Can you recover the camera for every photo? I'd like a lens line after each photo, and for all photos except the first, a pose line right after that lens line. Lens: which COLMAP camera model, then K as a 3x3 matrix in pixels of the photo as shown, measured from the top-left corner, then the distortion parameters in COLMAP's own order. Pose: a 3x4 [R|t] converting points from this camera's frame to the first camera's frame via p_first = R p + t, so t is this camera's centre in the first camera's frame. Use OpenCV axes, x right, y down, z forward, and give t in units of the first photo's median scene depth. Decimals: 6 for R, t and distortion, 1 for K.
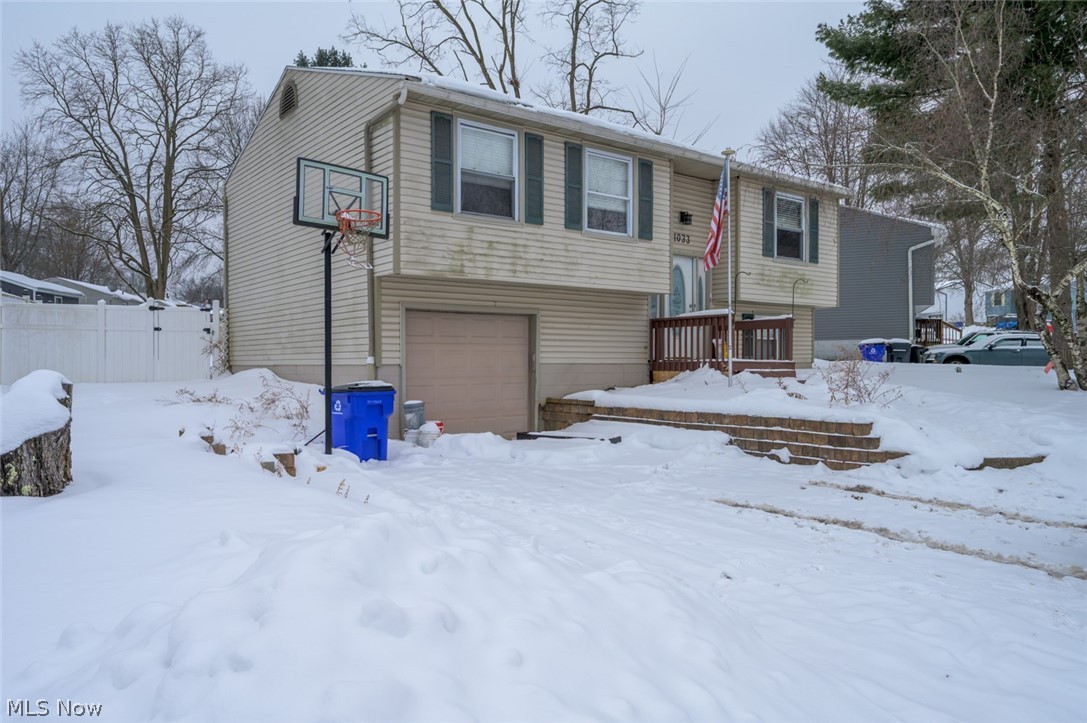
lens RADIAL K [[734.9, 0, 542.9], [0, 734.9, 360.0], [0, 0, 1]] dist [-0.007276, -0.000221]
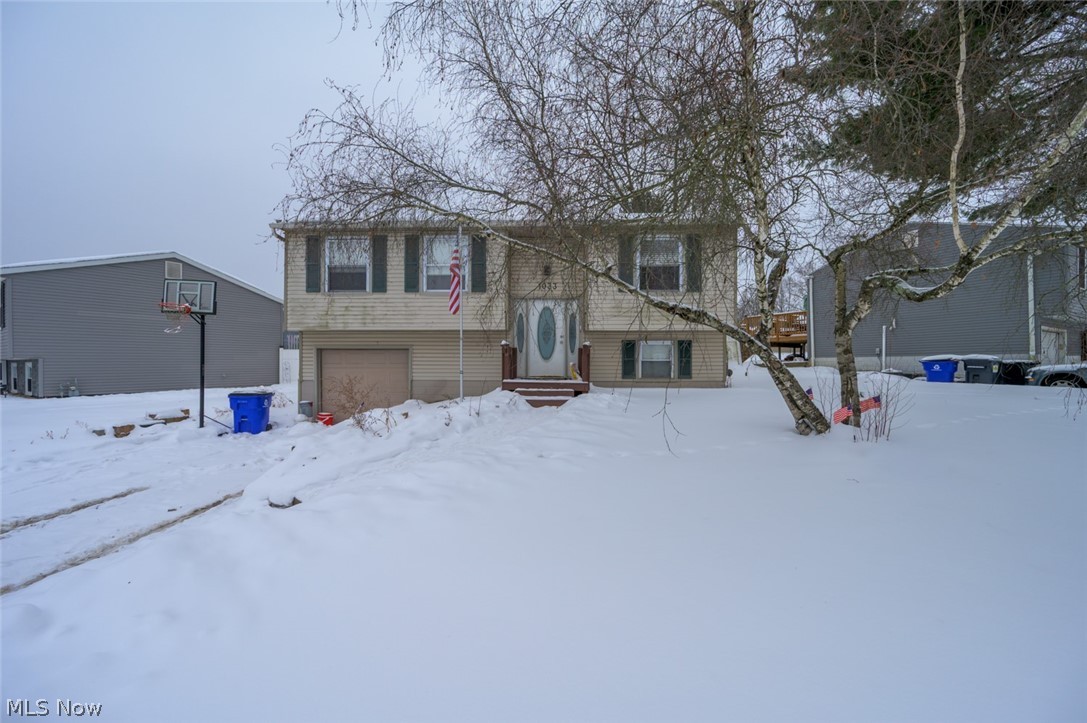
lens RADIAL K [[438.3, 0, 541.7], [0, 438.3, 364.5], [0, 0, 1]] dist [0.000457, -0.000051]
pose [[0.779294, -0.001536, -0.626656, 0.854123], [-0.002289, 0.999983, -0.005298, -0.025622], [0.626654, 0.005563, 0.779278, 0.488588]]
